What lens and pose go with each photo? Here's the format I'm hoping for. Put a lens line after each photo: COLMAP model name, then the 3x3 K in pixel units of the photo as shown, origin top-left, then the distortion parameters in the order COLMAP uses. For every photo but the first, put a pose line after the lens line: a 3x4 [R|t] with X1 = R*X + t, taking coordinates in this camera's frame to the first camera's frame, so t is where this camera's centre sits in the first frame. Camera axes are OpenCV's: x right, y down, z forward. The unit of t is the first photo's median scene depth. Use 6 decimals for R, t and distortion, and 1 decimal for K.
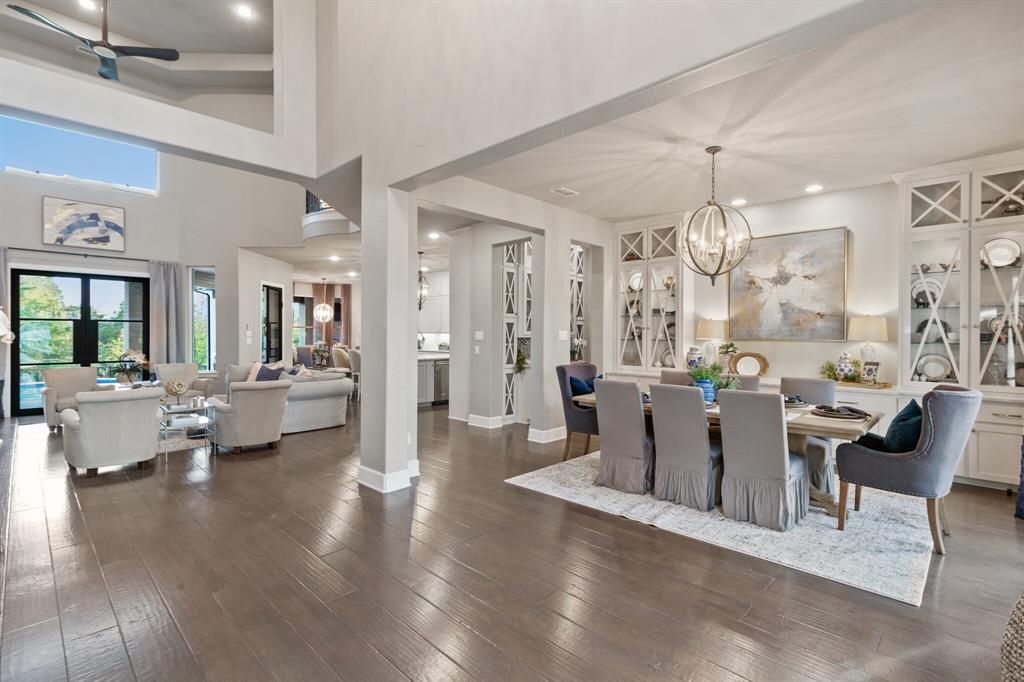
lens RADIAL K [[477.9, 0, 512.7], [0, 477.9, 324.9], [0, 0, 1]] dist [-0.000427, -0.000147]
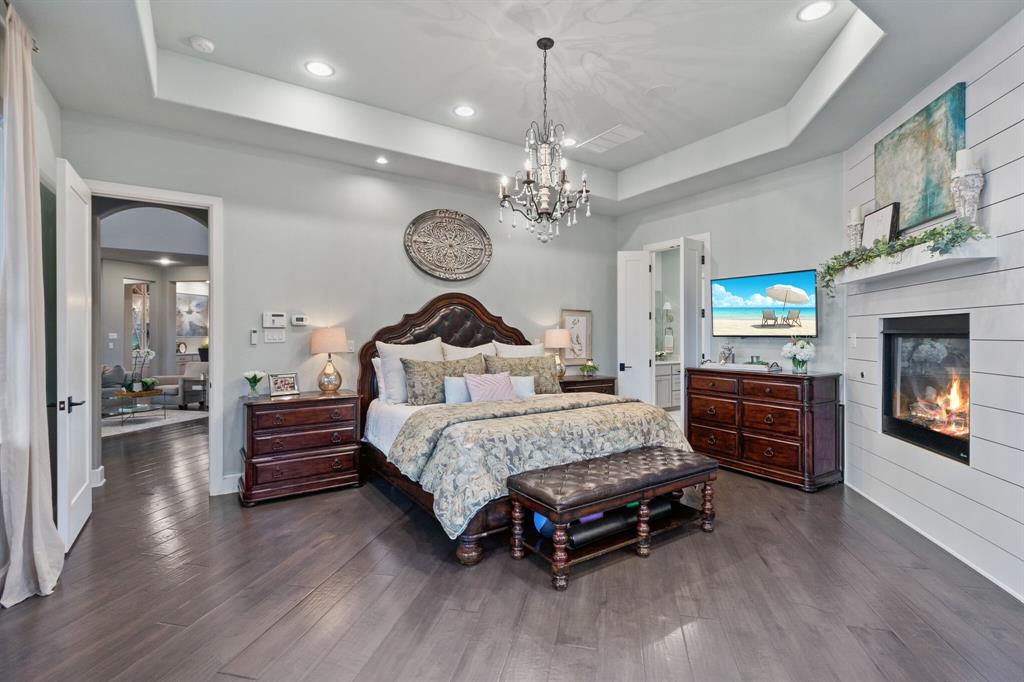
lens RADIAL K [[490.5, 0, 515.4], [0, 490.5, 335.9], [0, 0, 1]] dist [0.003562, 0.000420]
pose [[-0.526955, -0.003684, 0.849885, -1.775429], [-0.004637, 0.999988, 0.001459, 0.012383], [-0.849881, -0.003173, -0.526966, 0.636396]]
